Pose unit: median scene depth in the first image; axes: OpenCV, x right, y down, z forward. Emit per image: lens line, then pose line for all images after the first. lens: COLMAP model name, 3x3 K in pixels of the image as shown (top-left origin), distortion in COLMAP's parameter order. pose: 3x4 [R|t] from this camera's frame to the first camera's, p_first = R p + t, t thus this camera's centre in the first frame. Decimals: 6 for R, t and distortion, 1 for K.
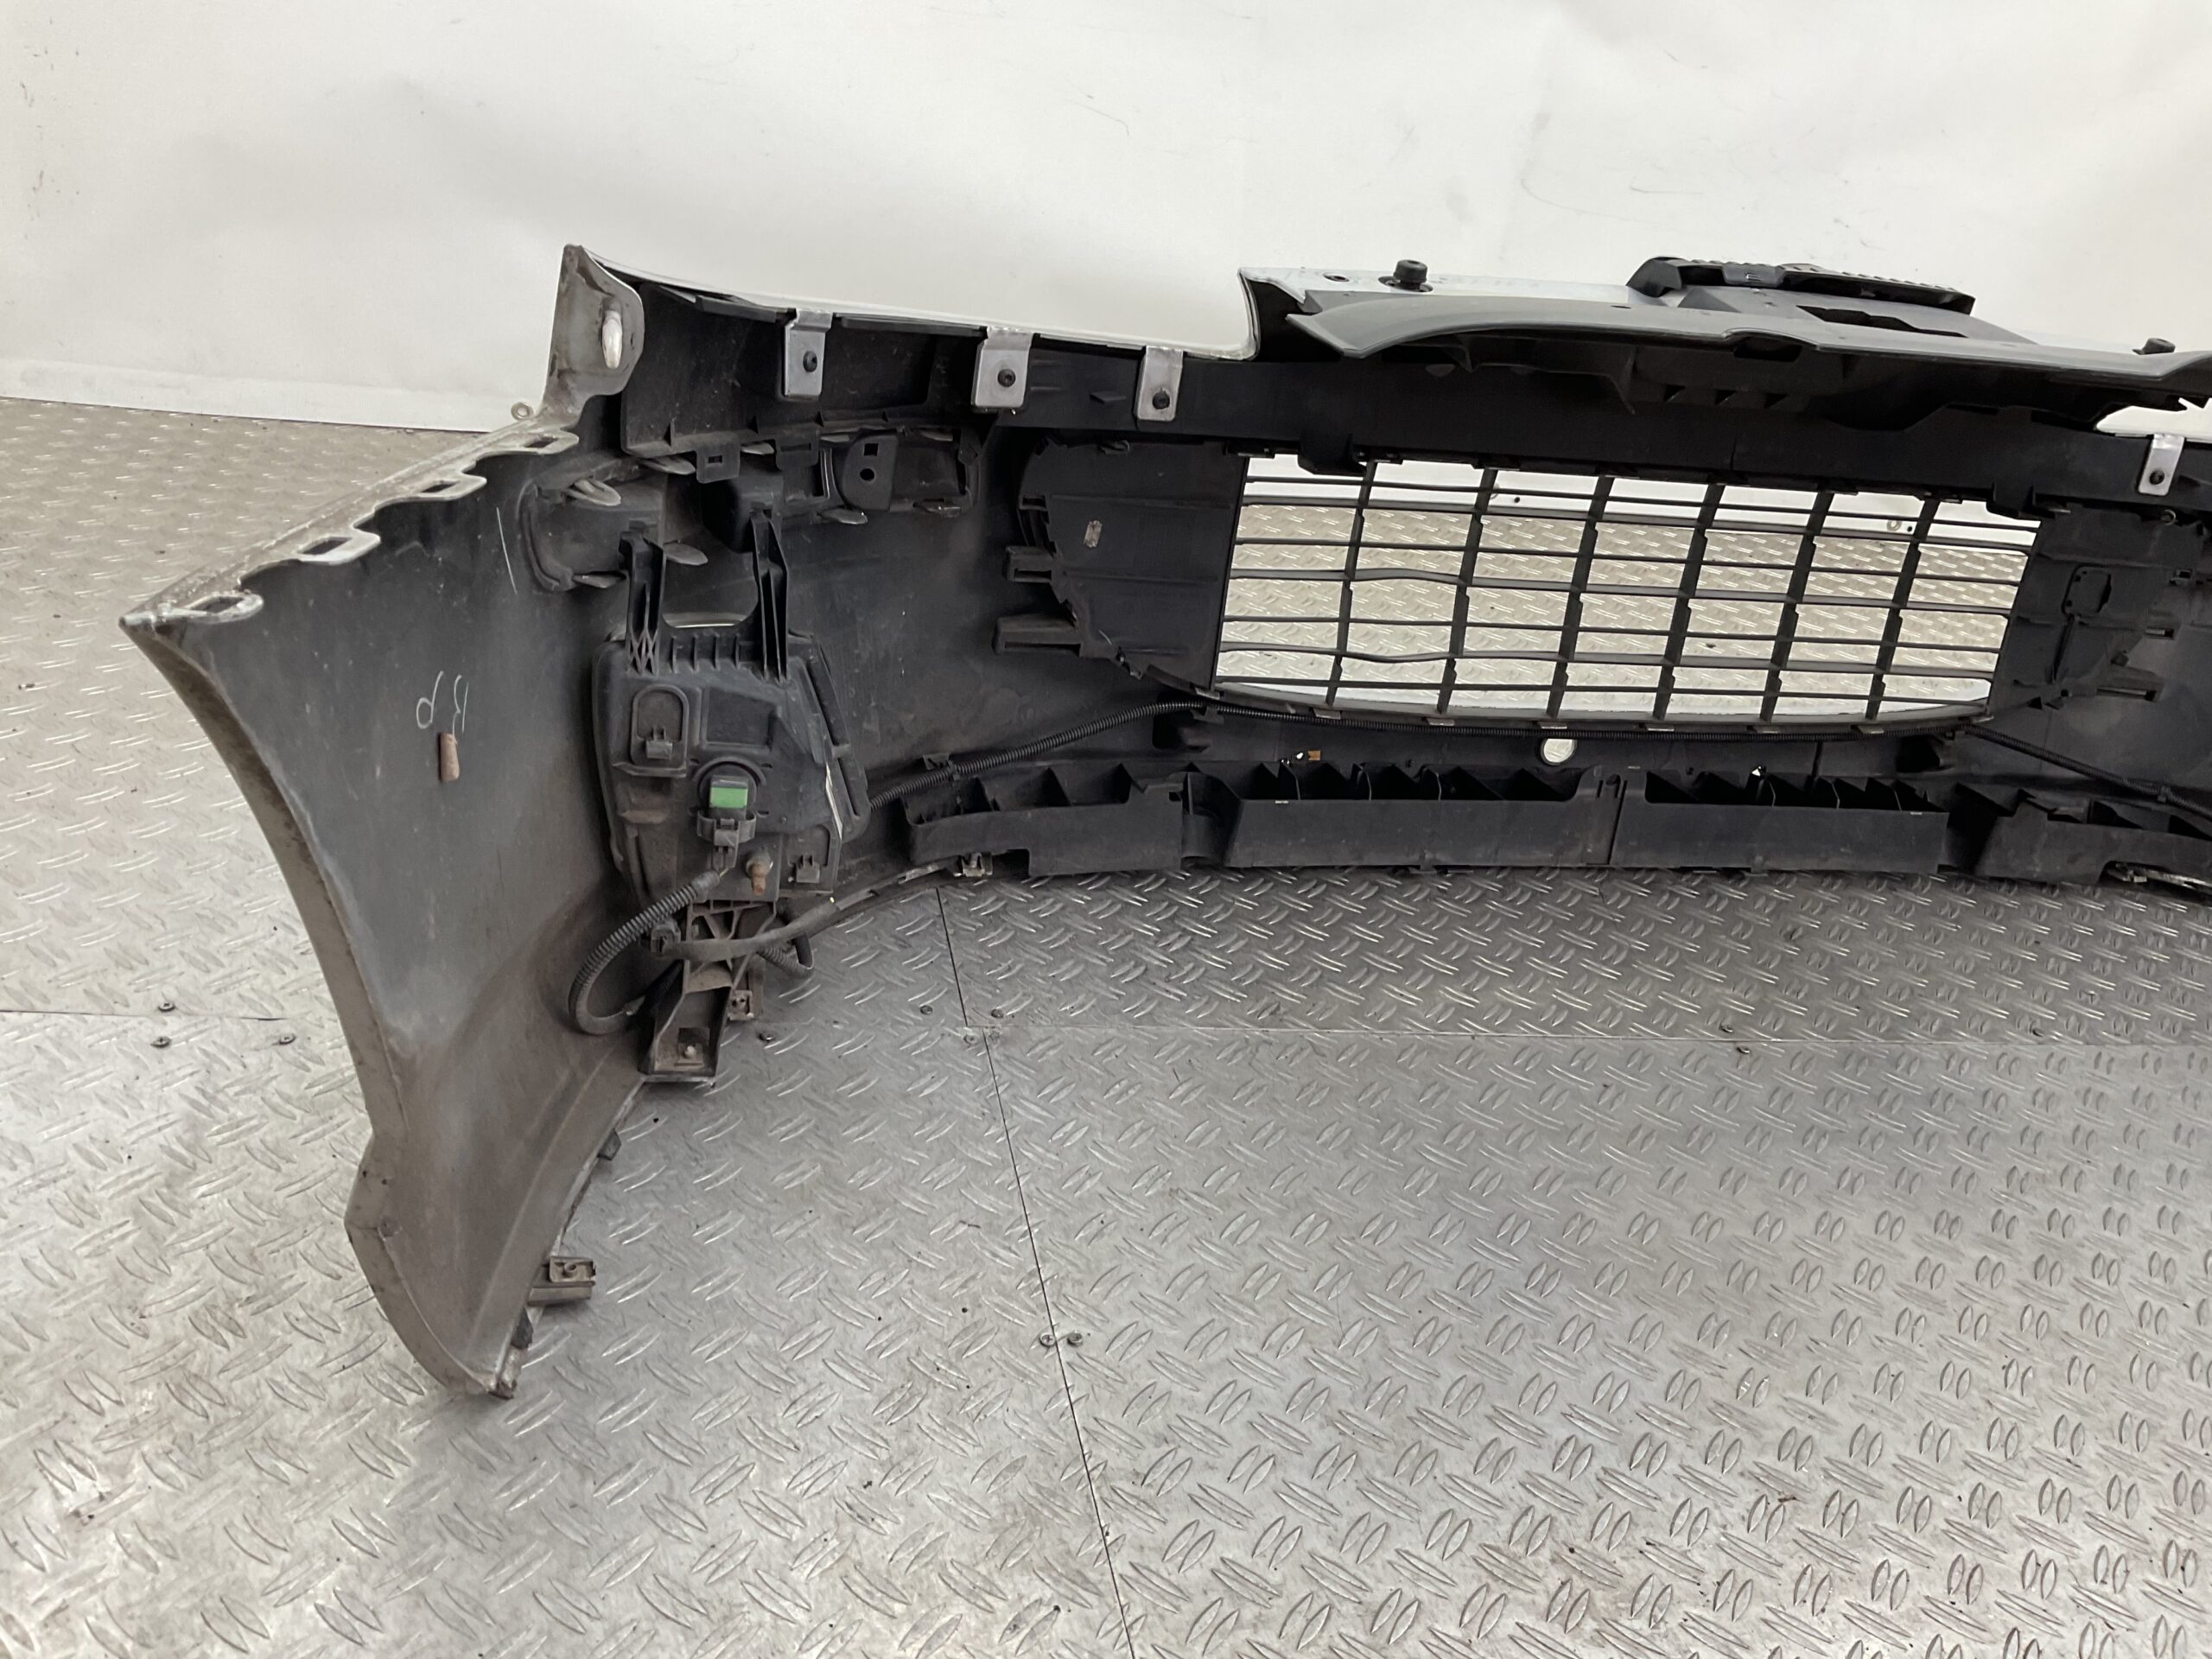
lens RADIAL K [[1848.9, 0, 1106.0], [0, 1848.9, 829.5], [0, 0, 1]] dist [0.091803, -0.169380]
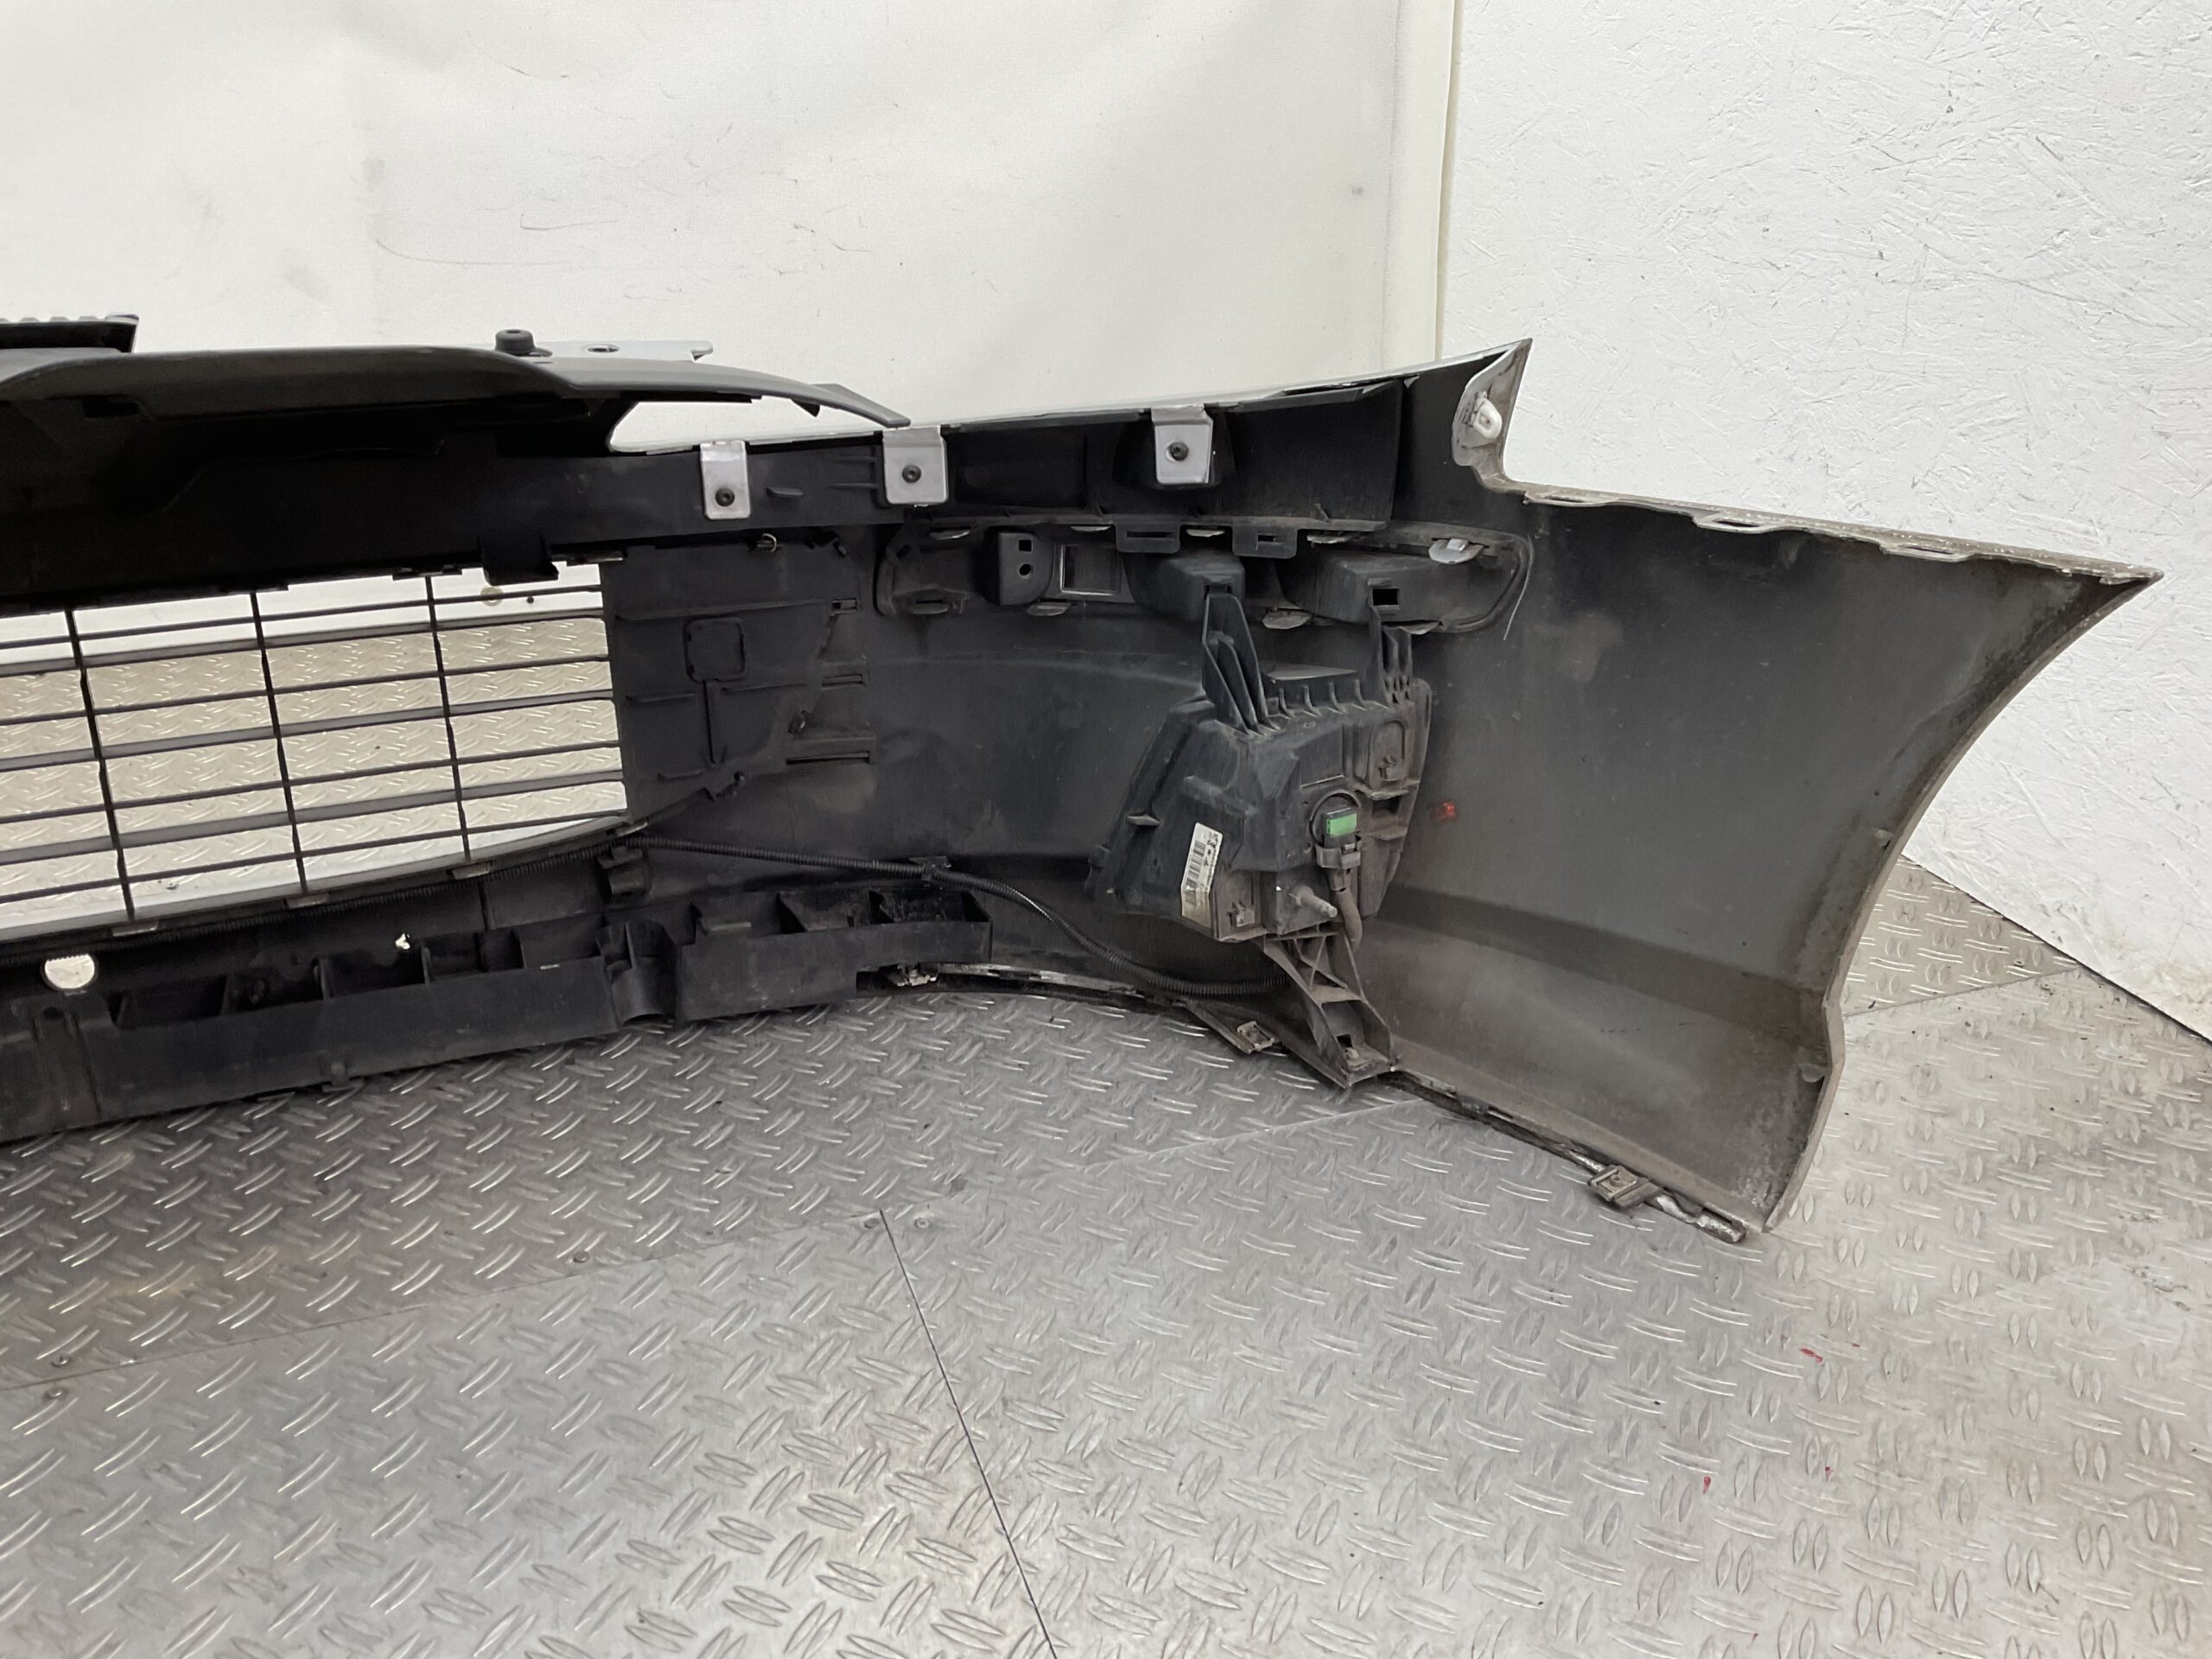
lens RADIAL K [[1890.4, 0, 1106.0], [0, 1890.4, 829.5], [0, 0, 1]] dist [0.093167, -0.282998]
pose [[0.979014, -0.184622, 0.086286, 0.594320], [0.187905, 0.981681, -0.031540, 0.003864], [-0.078882, 0.047092, 0.995771, 0.189973]]
